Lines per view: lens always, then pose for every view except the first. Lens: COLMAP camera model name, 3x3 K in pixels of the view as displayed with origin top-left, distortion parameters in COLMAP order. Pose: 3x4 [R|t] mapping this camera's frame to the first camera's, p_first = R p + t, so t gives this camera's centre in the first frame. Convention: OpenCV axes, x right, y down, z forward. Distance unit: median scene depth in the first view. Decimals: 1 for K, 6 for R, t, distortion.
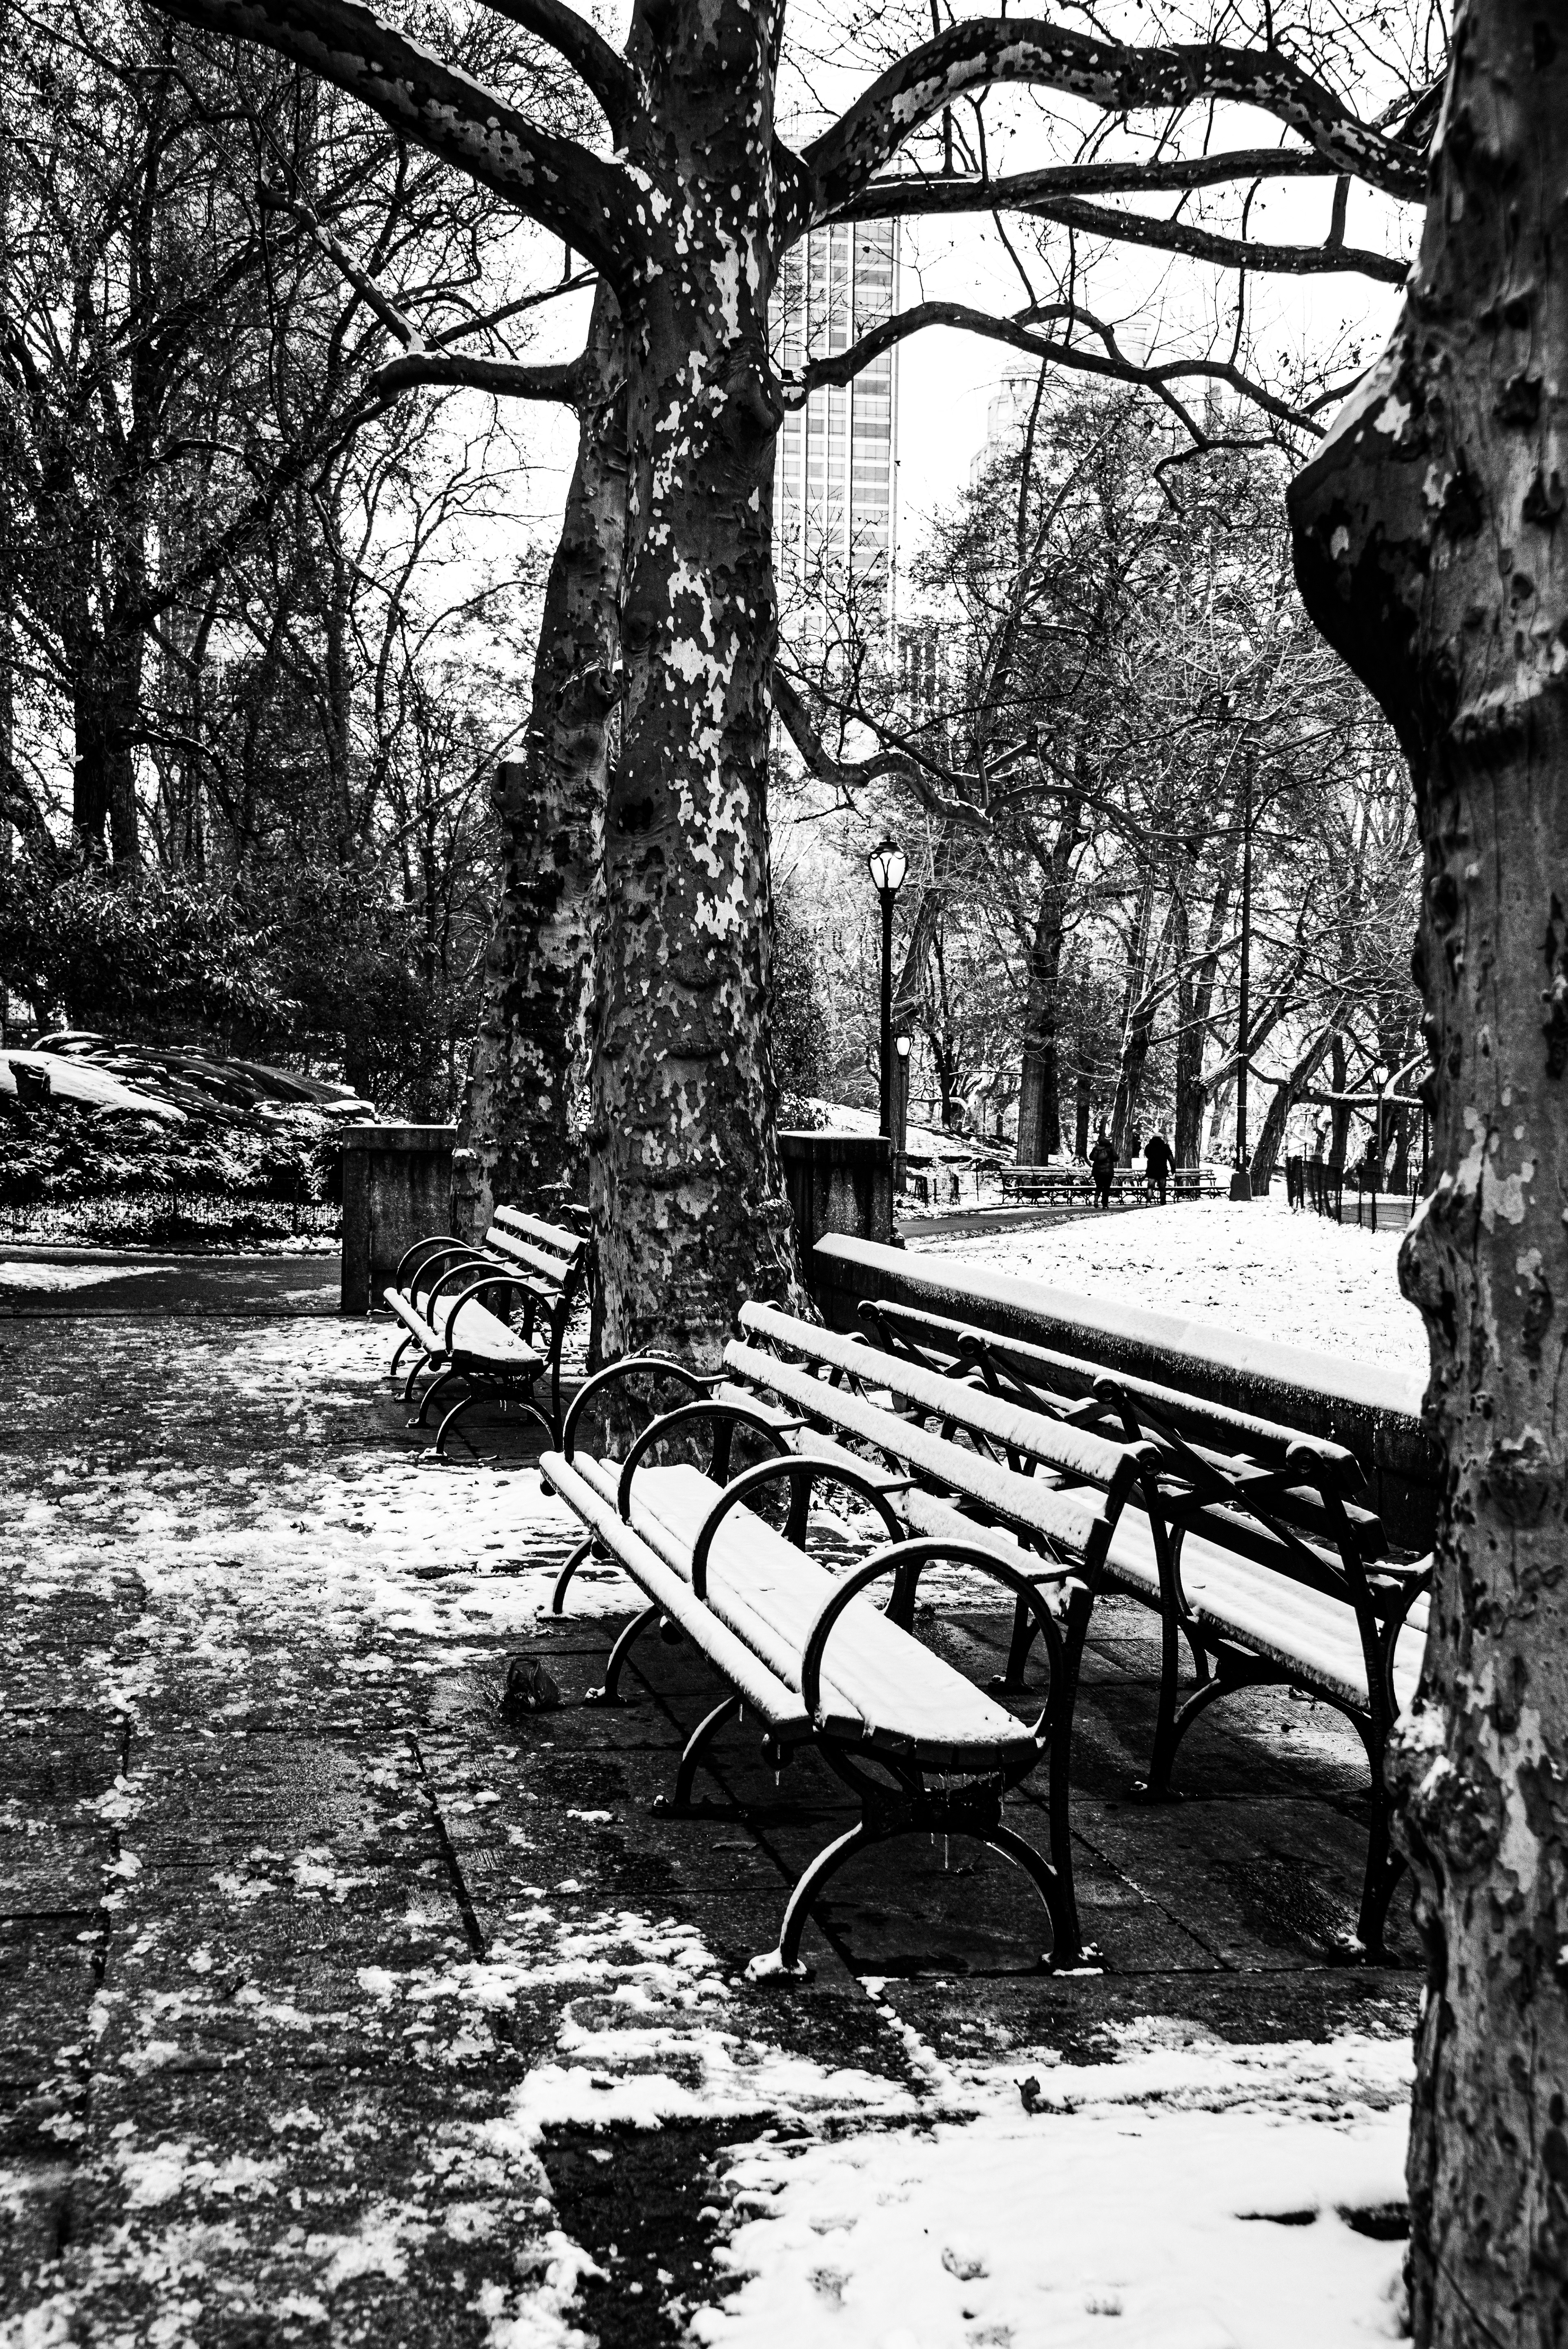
lens RADIAL K [[3086.2, 0, 785.0], [0, 3086.2, 1226.6], [0, 0, 1]] dist [0.078241, 0.618406]
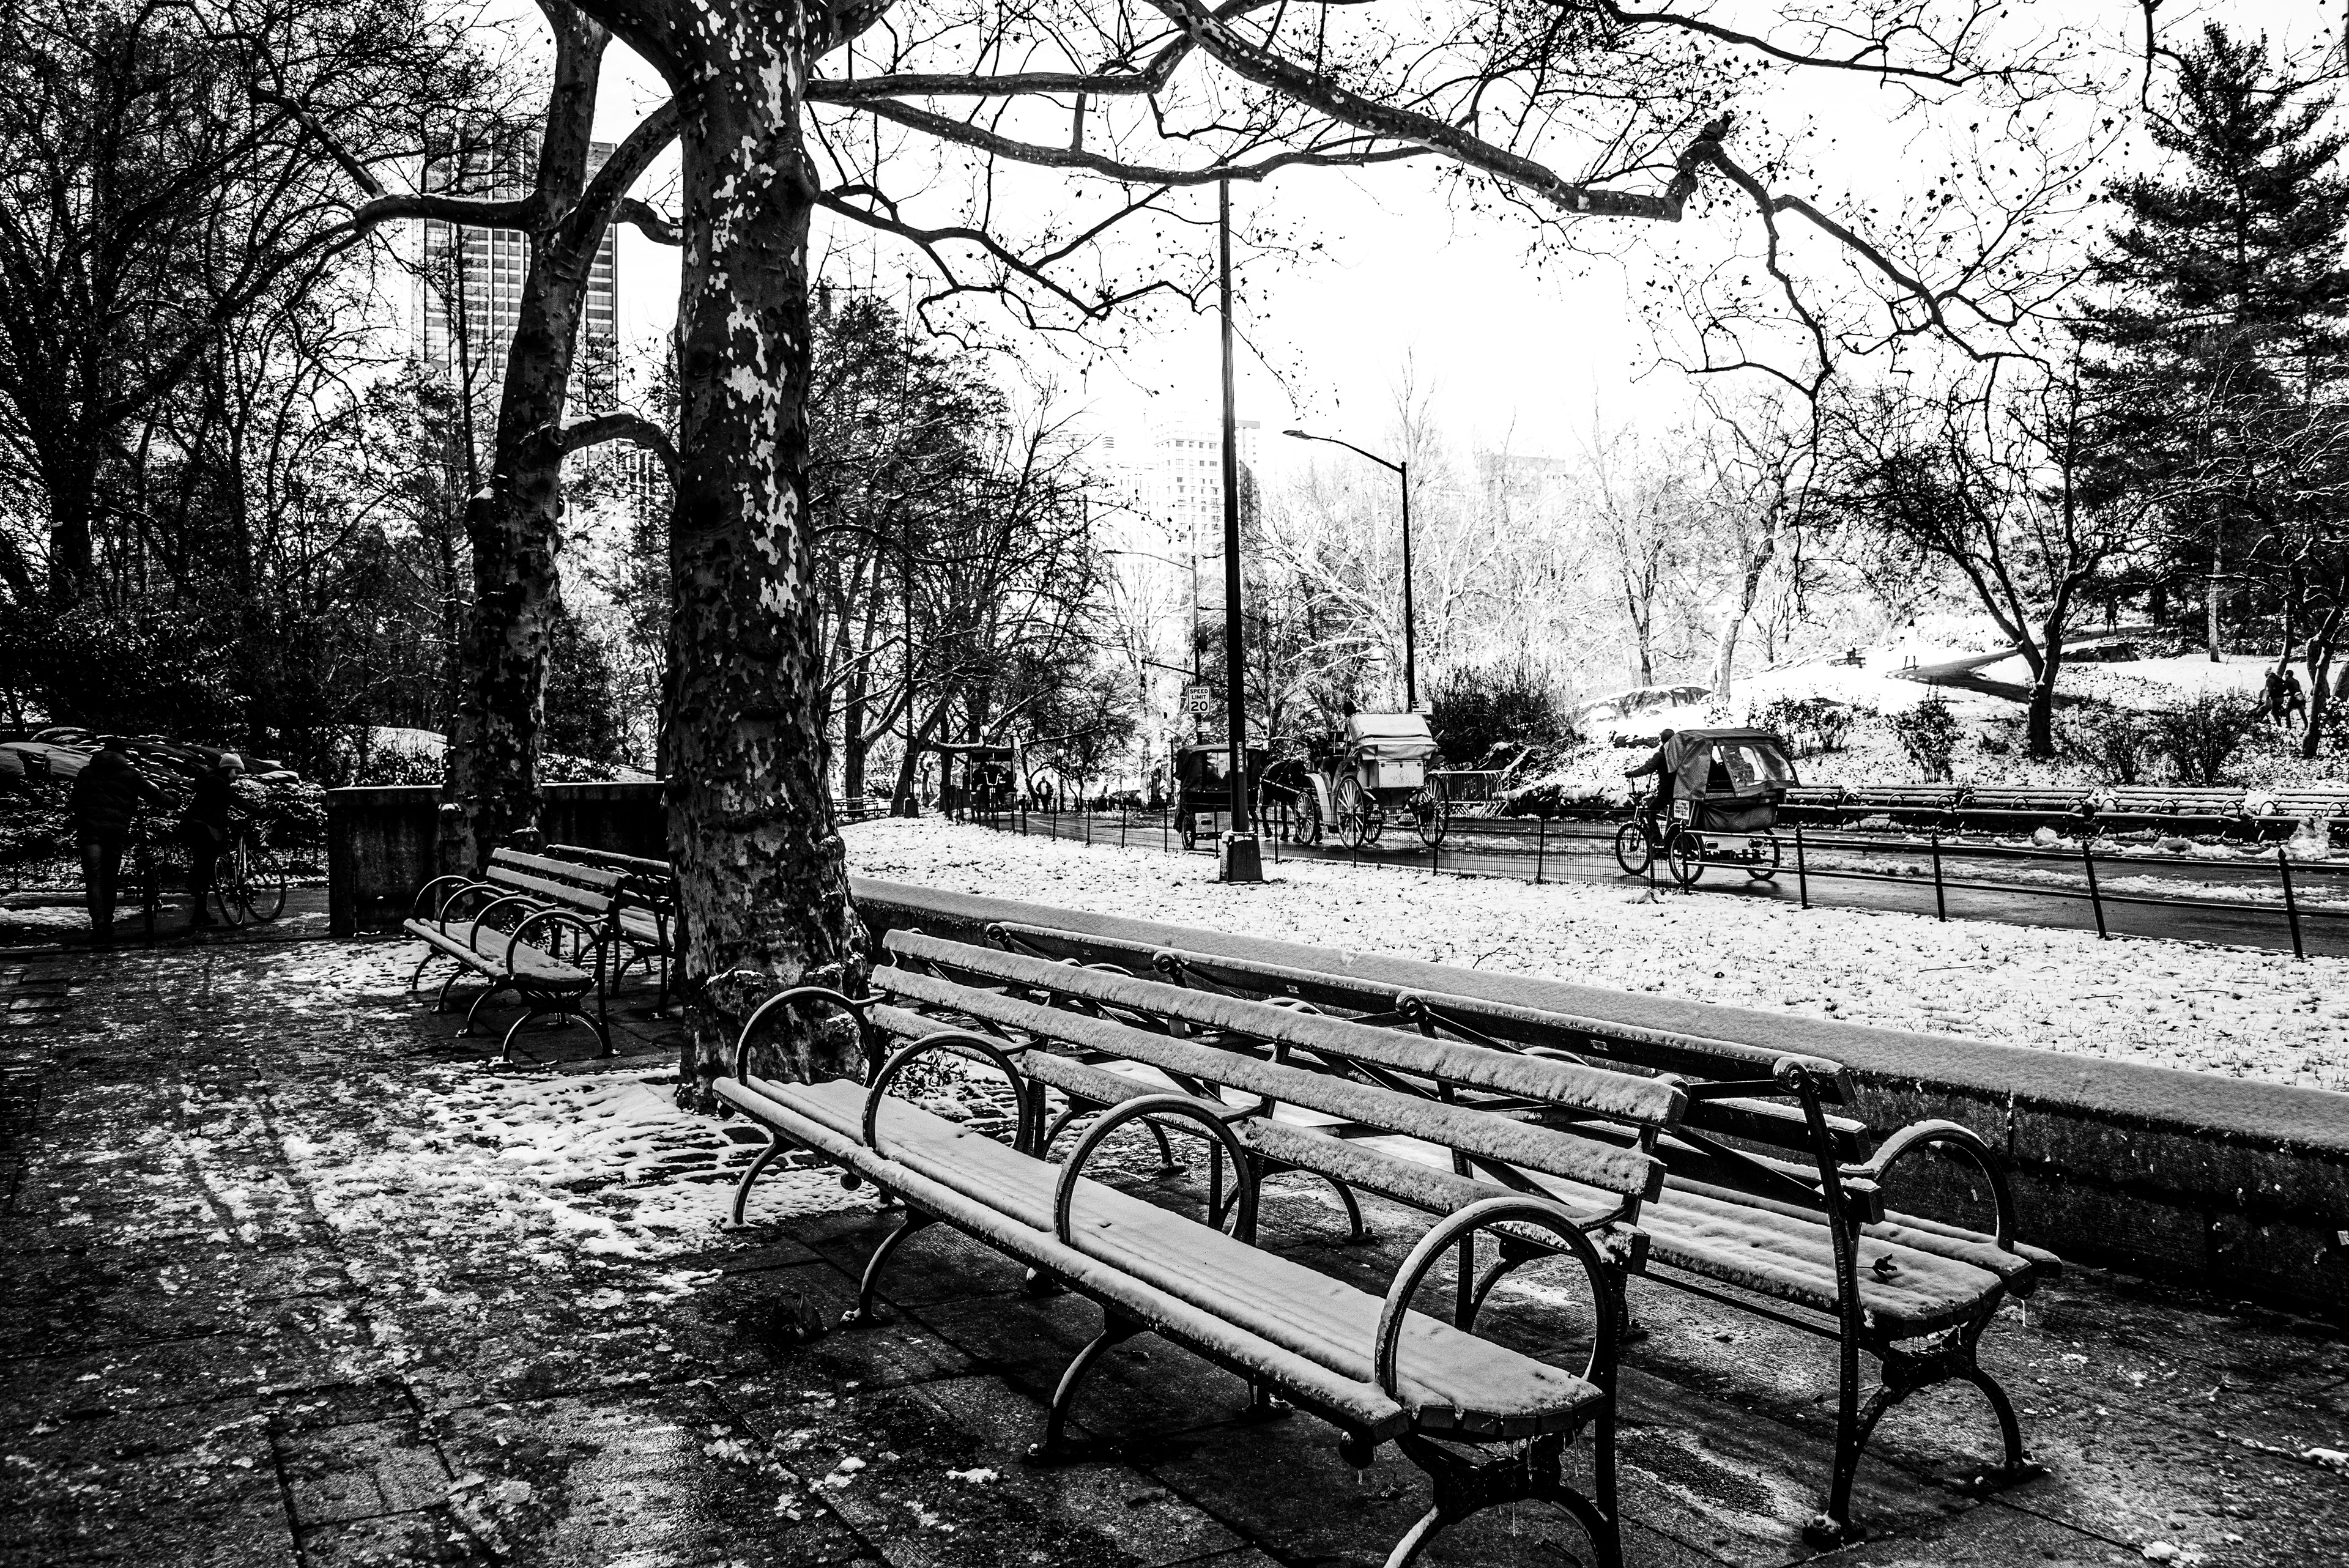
lens RADIAL K [[1981.3, 0, 1174.5], [0, 1981.3, 784.0], [0, 0, 1]] dist [-0.157857, 0.101532]
pose [[0.946820, -0.036248, 0.319715, -0.120390], [0.044139, 0.998873, -0.017467, -0.009843], [-0.318721, 0.030650, 0.947353, 0.244493]]
